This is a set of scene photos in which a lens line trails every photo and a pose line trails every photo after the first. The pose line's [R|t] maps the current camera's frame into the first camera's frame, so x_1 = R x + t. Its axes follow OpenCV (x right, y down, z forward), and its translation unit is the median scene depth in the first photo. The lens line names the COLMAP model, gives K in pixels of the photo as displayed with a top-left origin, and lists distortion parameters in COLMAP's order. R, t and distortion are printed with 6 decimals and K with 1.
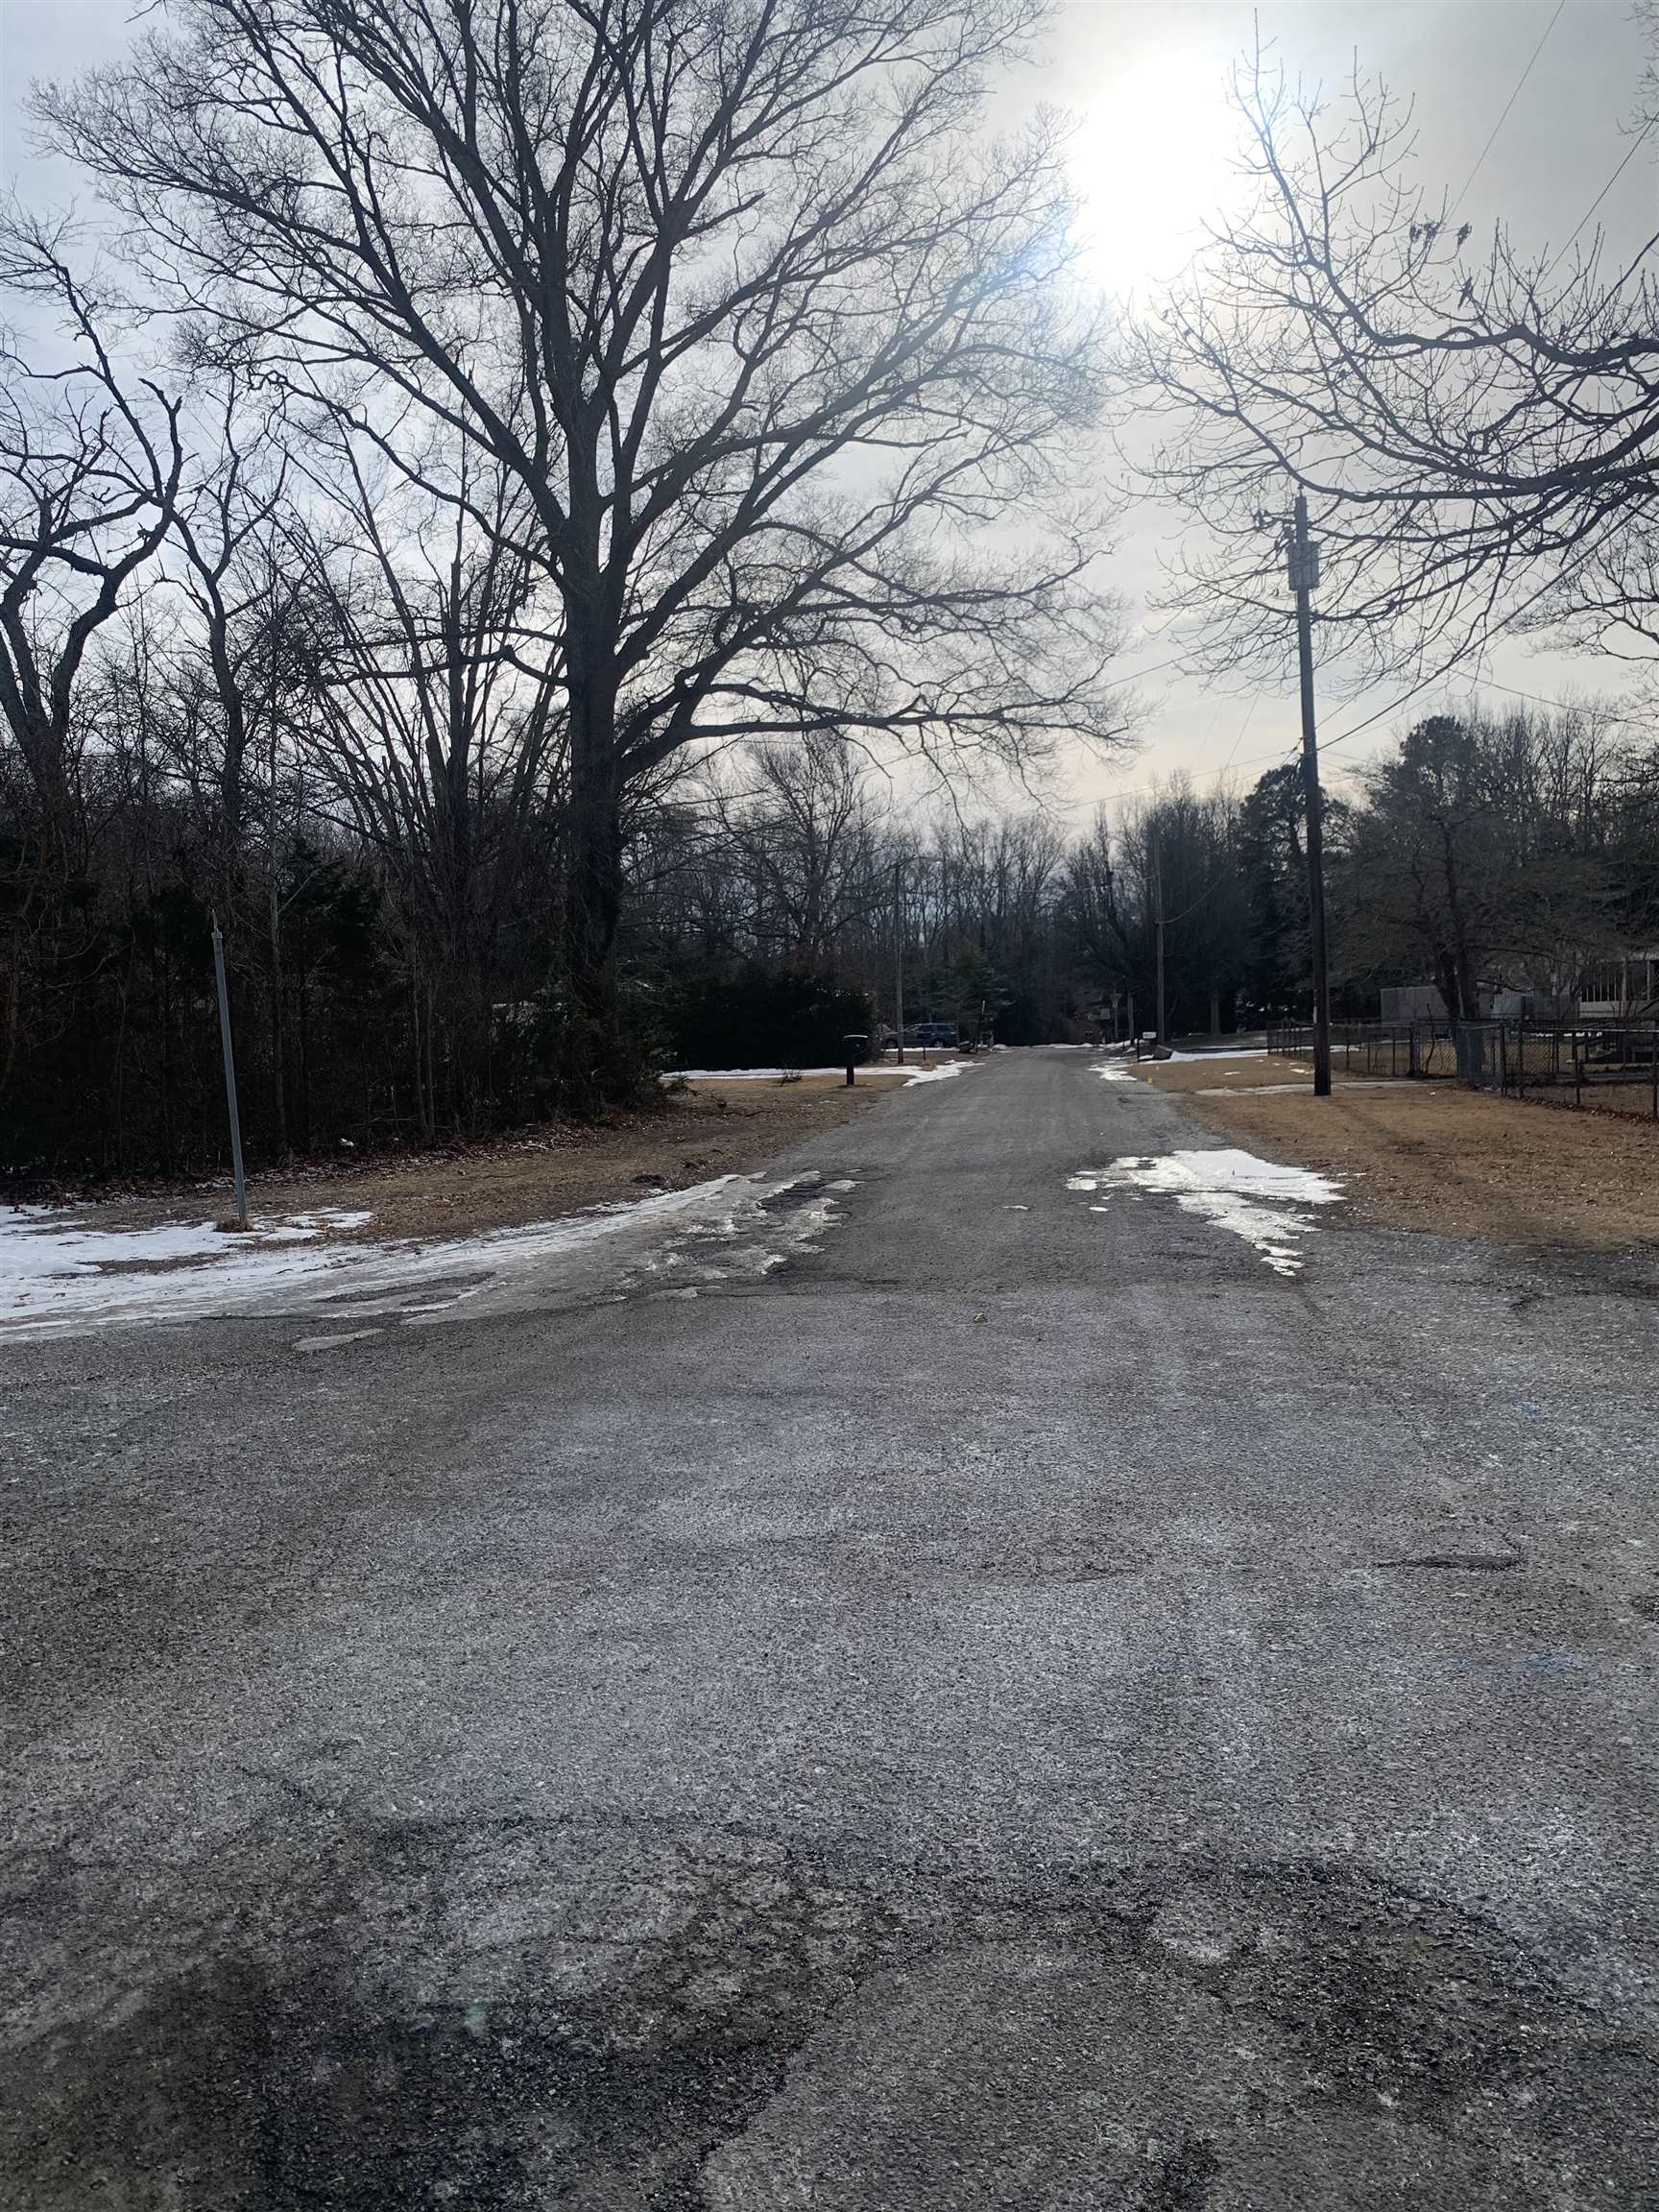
lens RADIAL K [[1433.7, 0, 829.5], [0, 1433.7, 1106.0], [0, 0, 1]] dist [-0.050396, 0.006770]
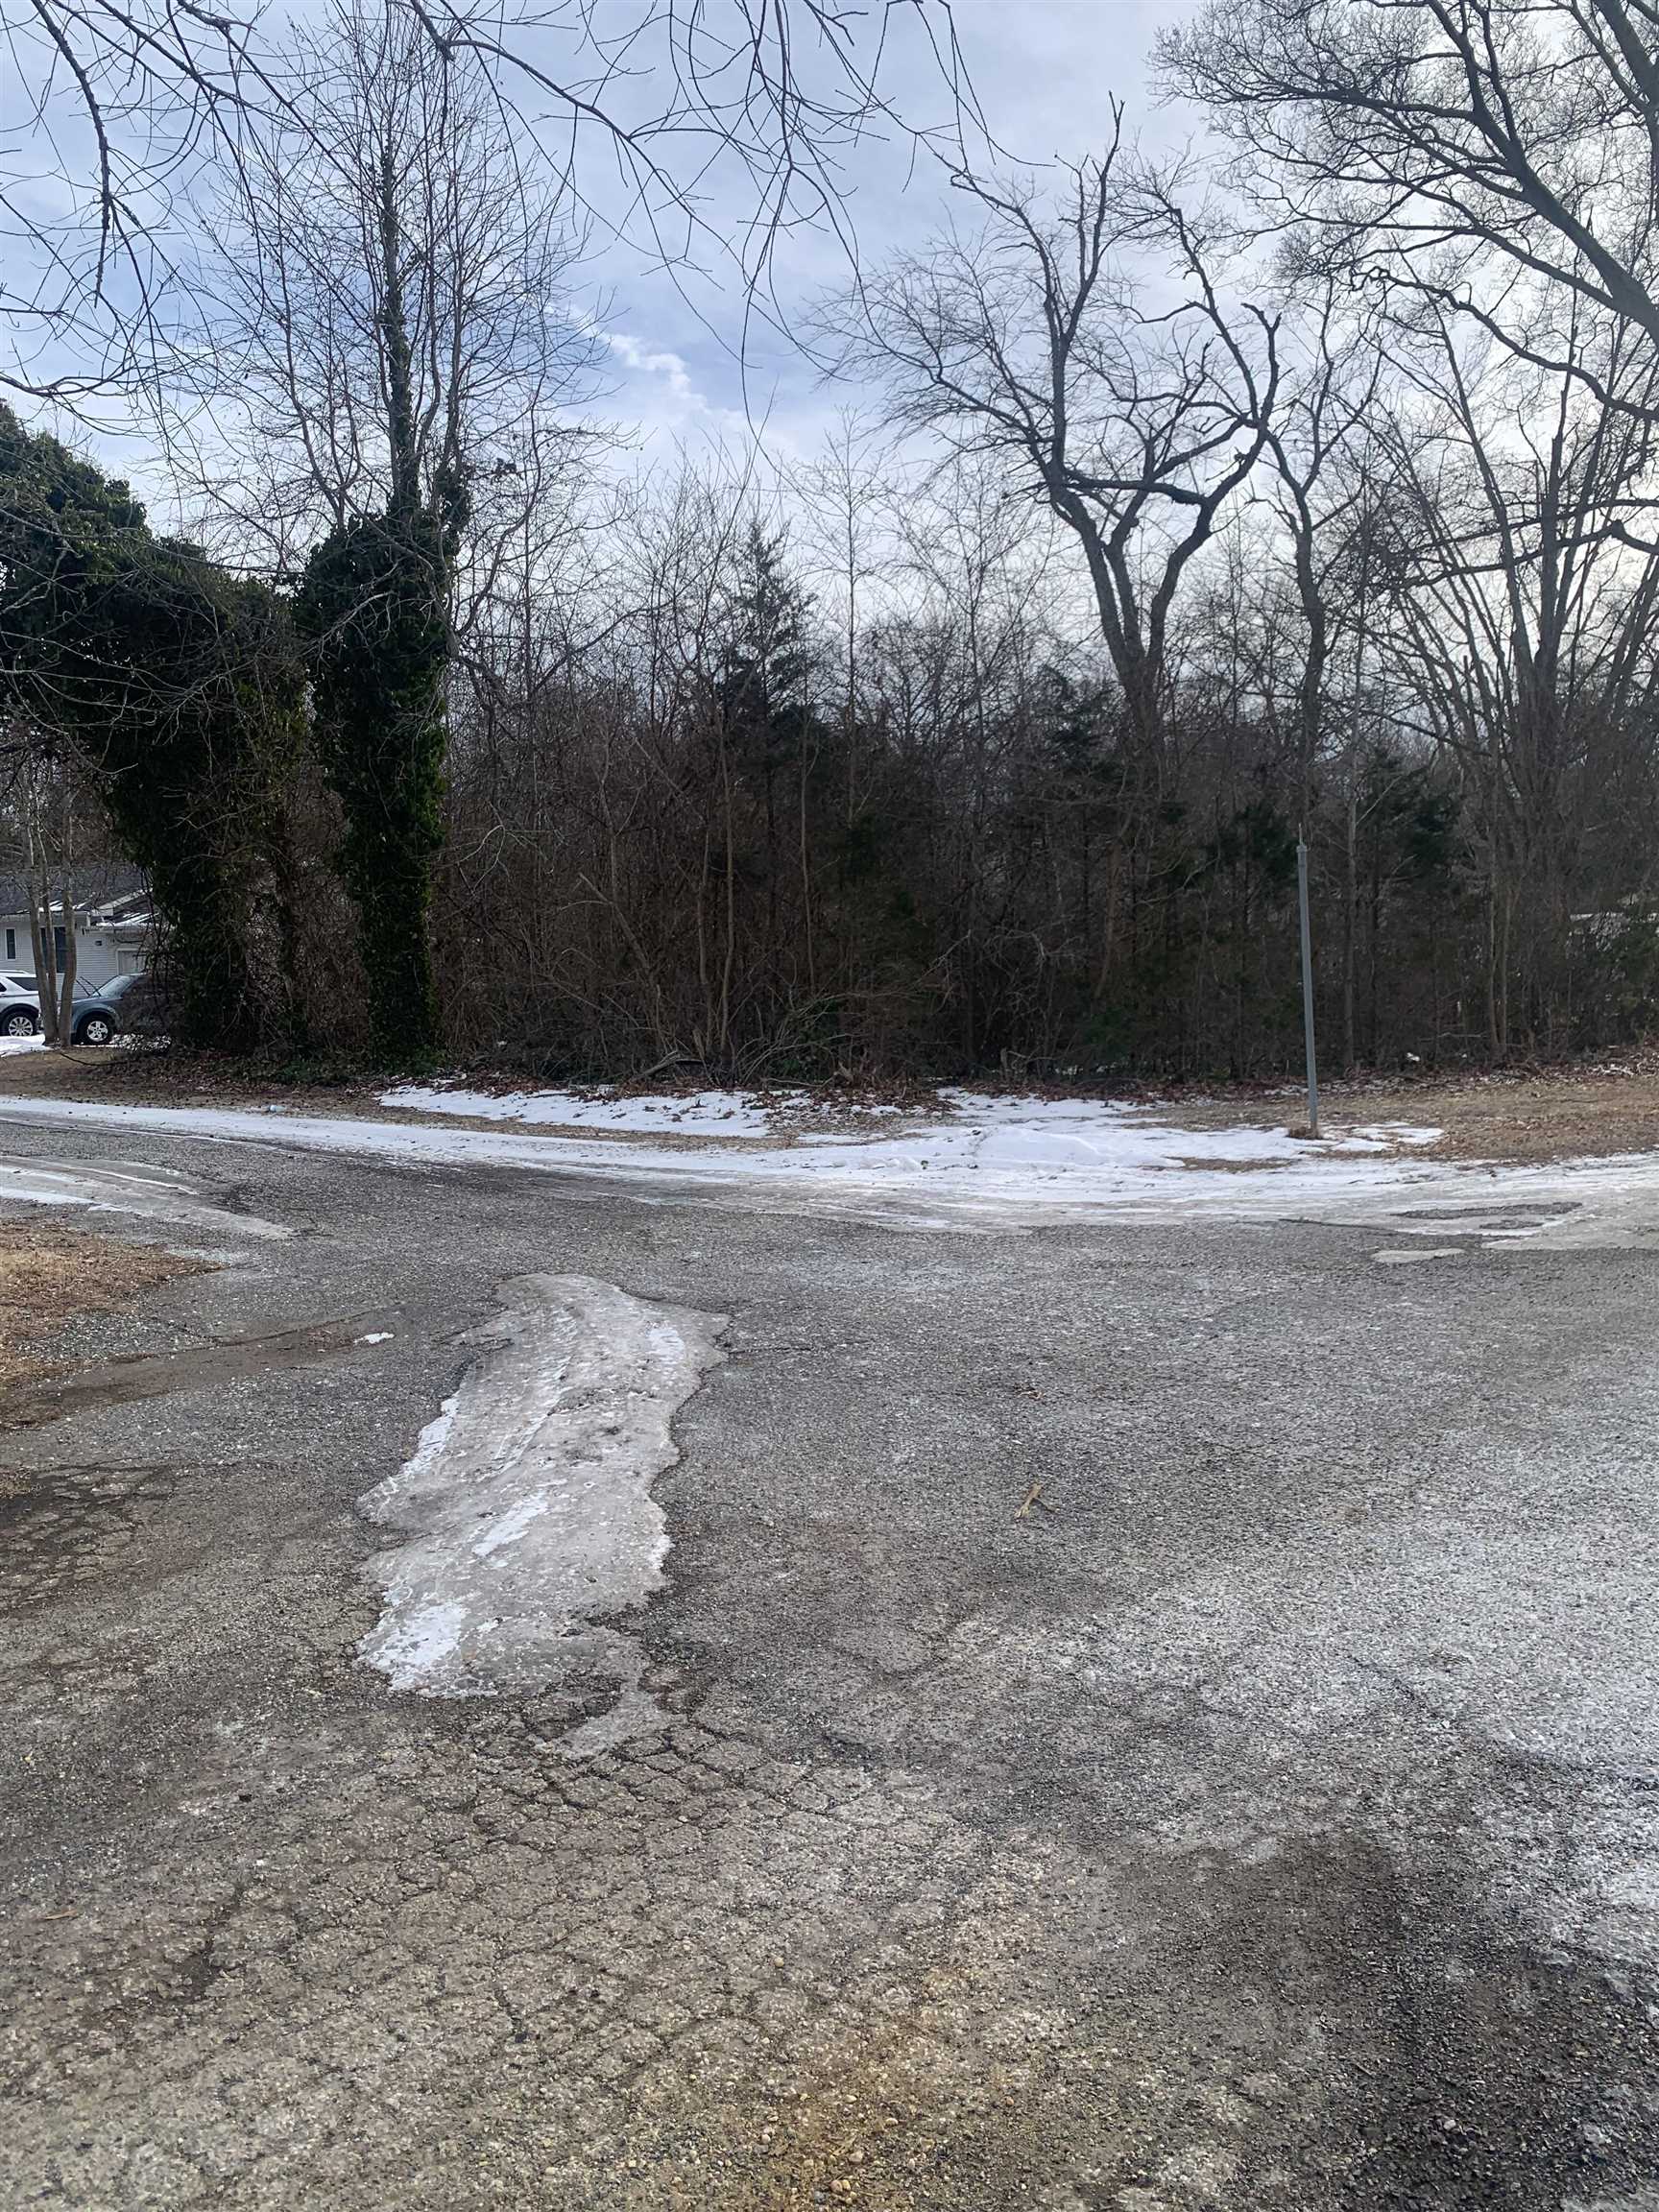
lens RADIAL K [[1433.7, 0, 829.5], [0, 1433.7, 1106.0], [0, 0, 1]] dist [-0.050396, 0.006770]
pose [[0.827694, 0.064544, -0.557456, -0.131135], [-0.030631, 0.997079, 0.069965, 0.003140], [0.560343, -0.040834, 0.827253, -0.044211]]
